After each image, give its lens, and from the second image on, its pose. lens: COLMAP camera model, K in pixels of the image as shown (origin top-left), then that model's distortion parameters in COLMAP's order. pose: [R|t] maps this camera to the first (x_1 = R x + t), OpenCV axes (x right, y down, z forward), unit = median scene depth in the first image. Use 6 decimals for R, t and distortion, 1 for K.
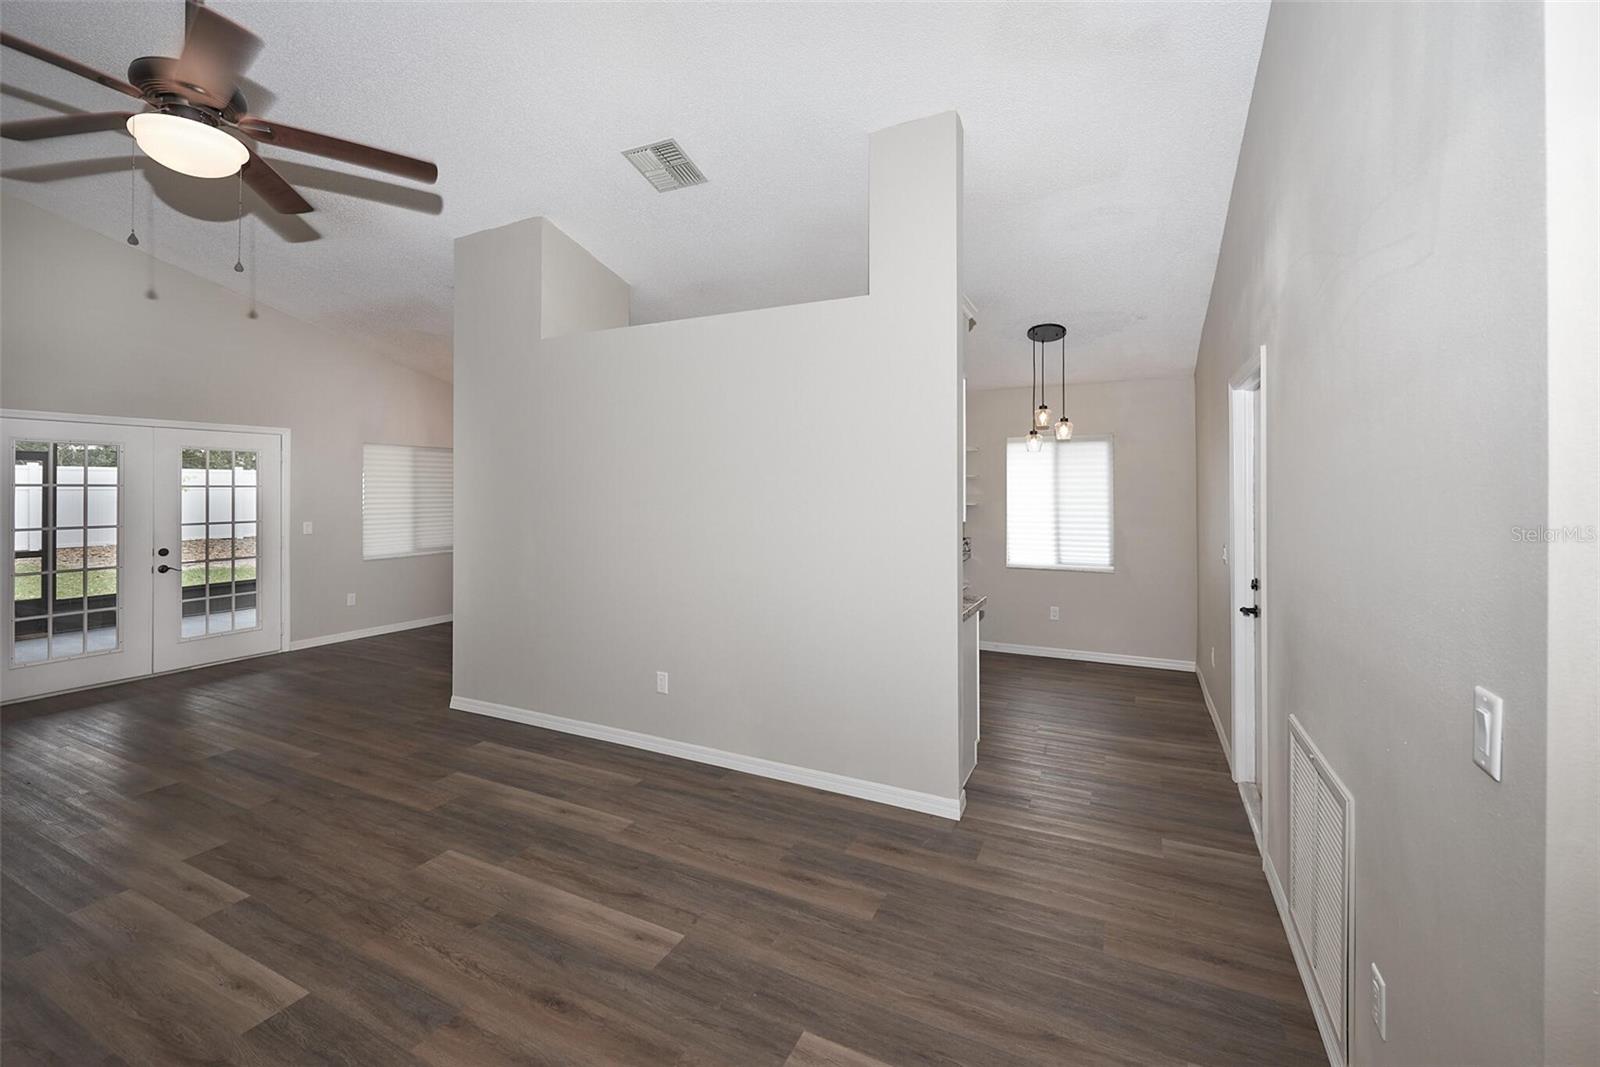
lens RADIAL K [[766.3, 0, 868.2], [0, 766.3, 489.8], [0, 0, 1]] dist [-0.003873, -0.000104]
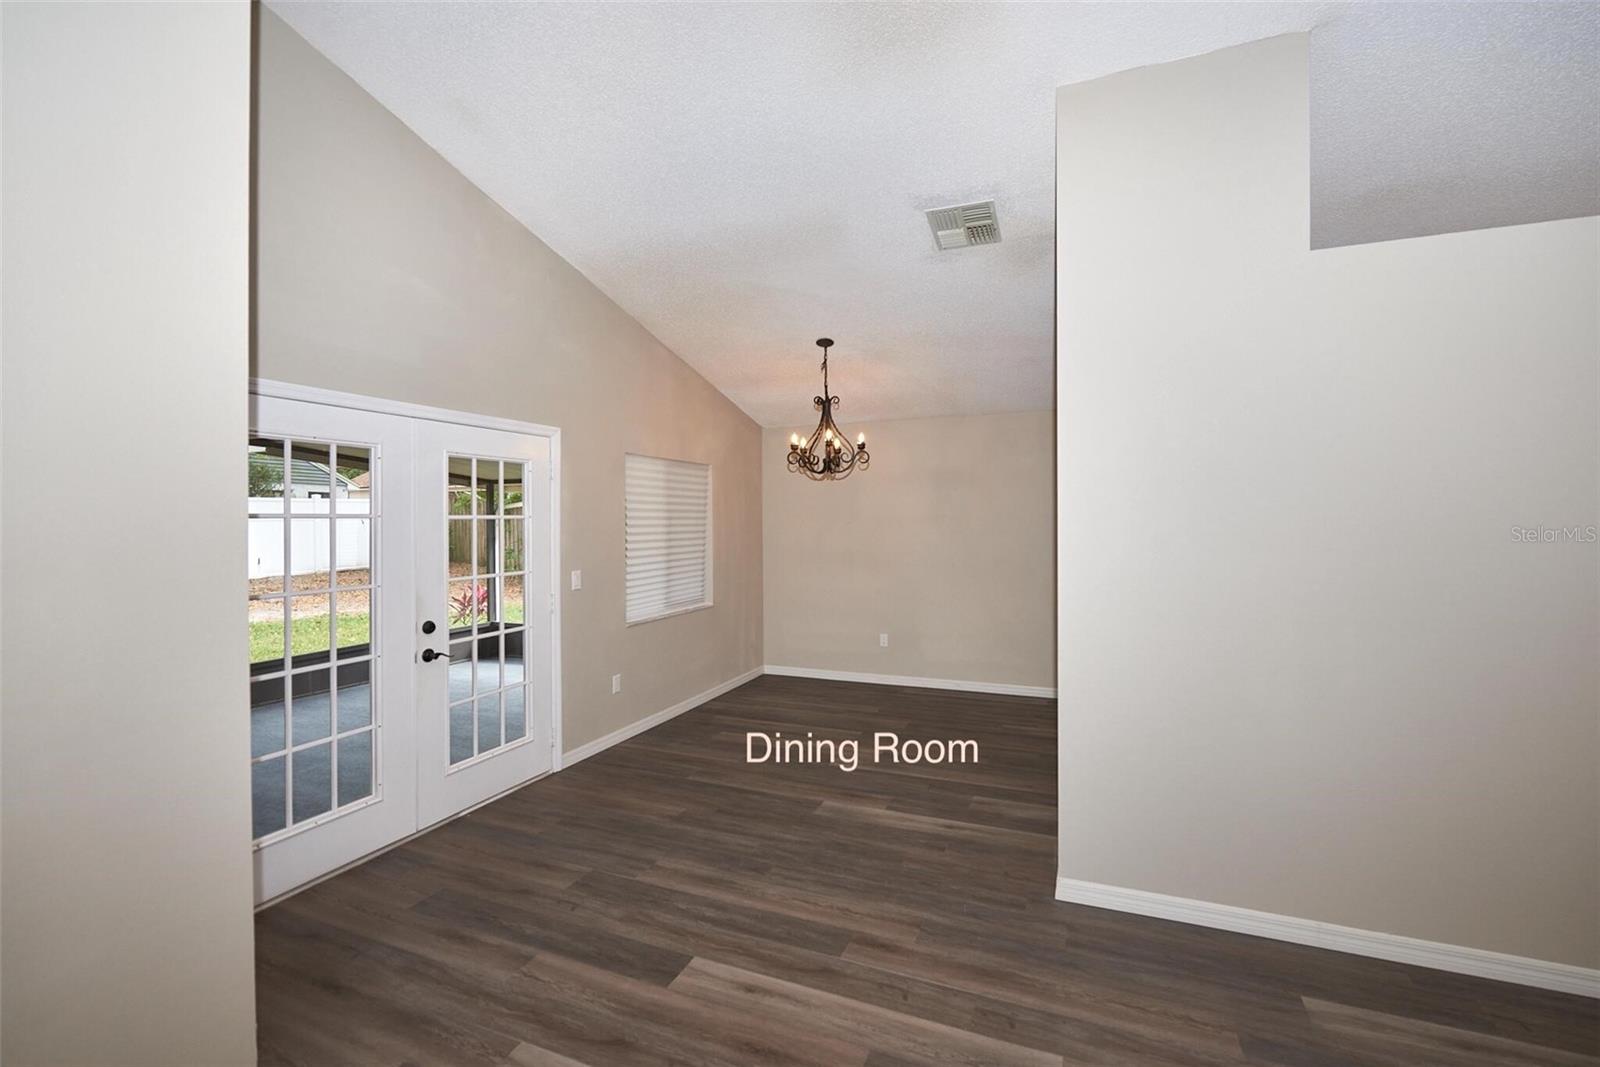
lens RADIAL K [[787.4, 0, 837.5], [0, 787.4, 498.0], [0, 0, 1]] dist [0.000028, -0.000210]
pose [[0.997843, -0.006904, 0.065286, -1.074958], [0.008631, 0.999619, -0.026211, -0.002752], [-0.065080, 0.026718, 0.997522, 0.595017]]
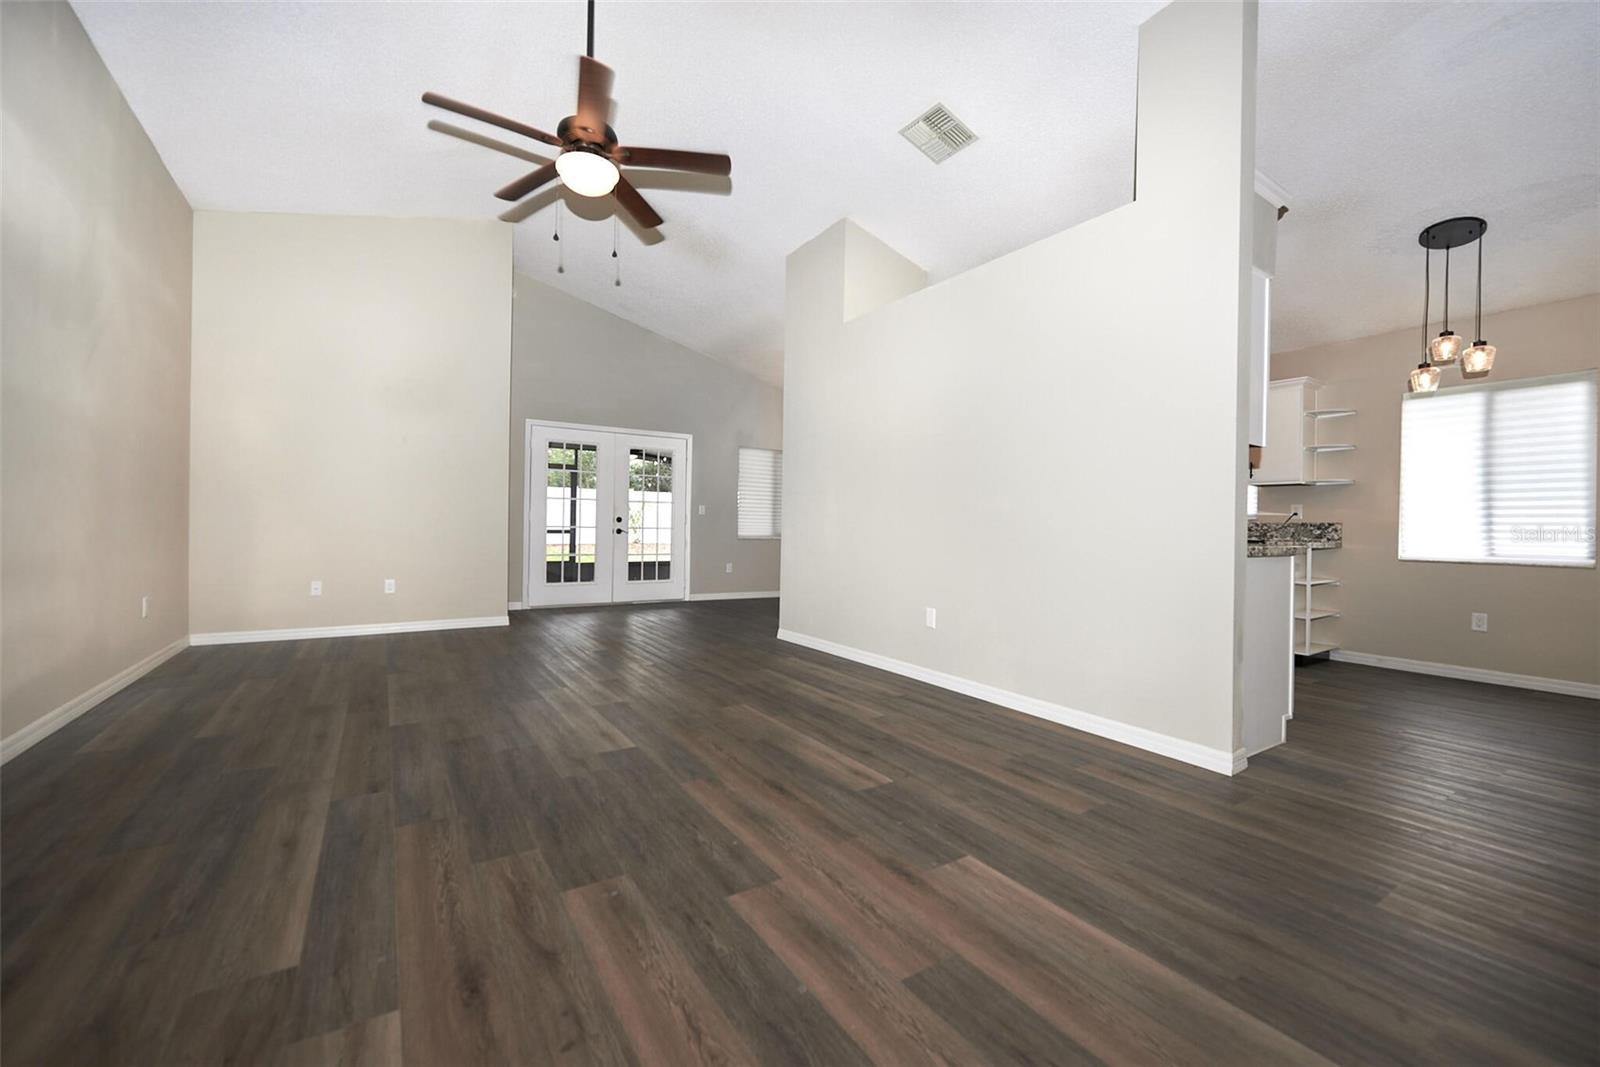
lens RADIAL K [[739.6, 0, 739.6], [0, 739.6, 532.1], [0, 0, 1]] dist [0.000349, 0.000330]
pose [[0.810572, 0.020333, -0.585286, 0.145386], [-0.019745, 0.999778, 0.007387, 0.151981], [0.585307, 0.005569, 0.810793, -0.010429]]
